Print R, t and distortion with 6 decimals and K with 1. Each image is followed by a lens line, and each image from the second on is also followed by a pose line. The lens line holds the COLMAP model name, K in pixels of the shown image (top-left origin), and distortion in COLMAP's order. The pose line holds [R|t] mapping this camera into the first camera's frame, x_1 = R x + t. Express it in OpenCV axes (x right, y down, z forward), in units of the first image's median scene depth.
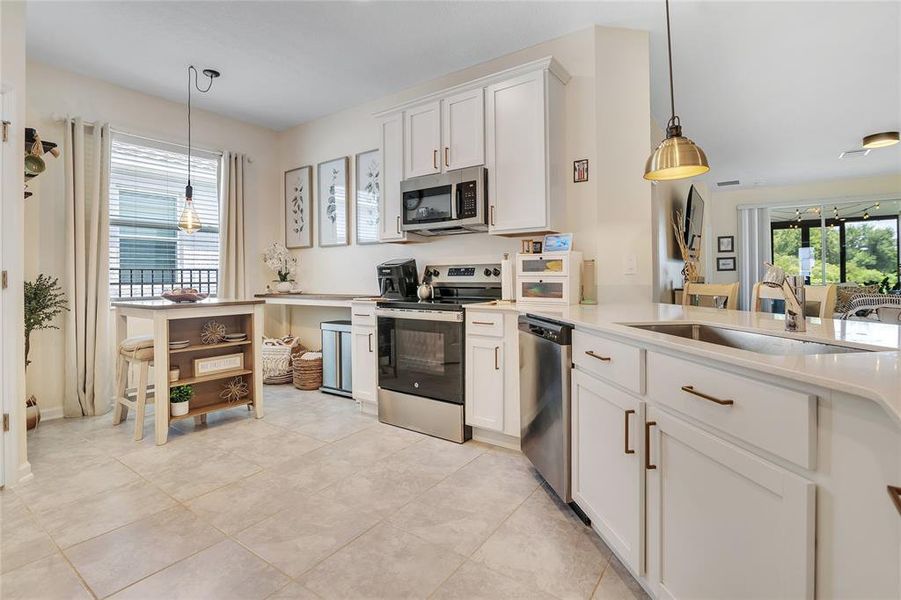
lens RADIAL K [[425.1, 0, 450.4], [0, 425.1, 276.0], [0, 0, 1]] dist [-0.034543, 0.001207]
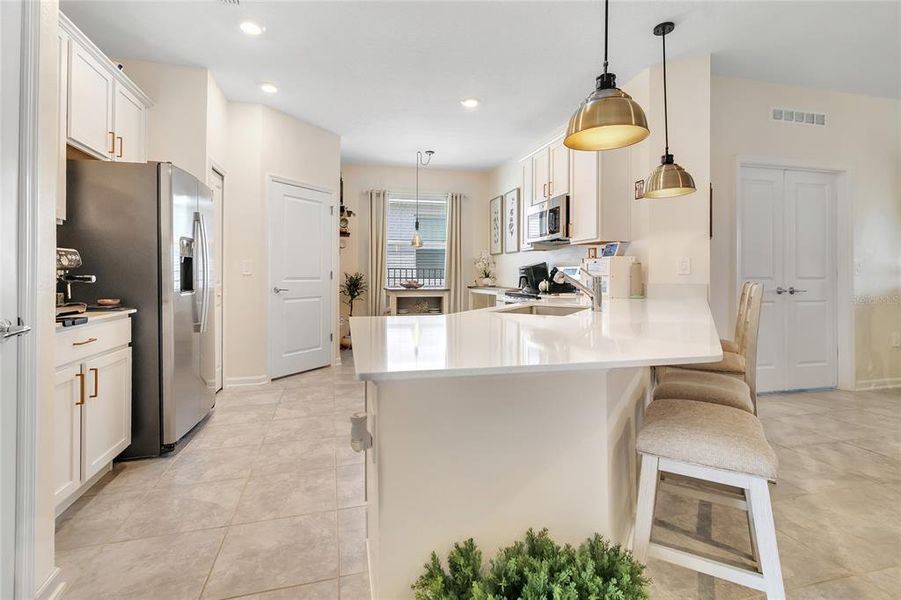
lens RADIAL K [[425.1, 0, 450.4], [0, 425.1, 276.0], [0, 0, 1]] dist [-0.034543, 0.001207]
pose [[0.759723, 0.011685, -0.650142, 0.611429], [-0.007035, 0.999928, 0.009750, -0.008460], [0.650209, -0.002834, 0.759750, -0.241139]]
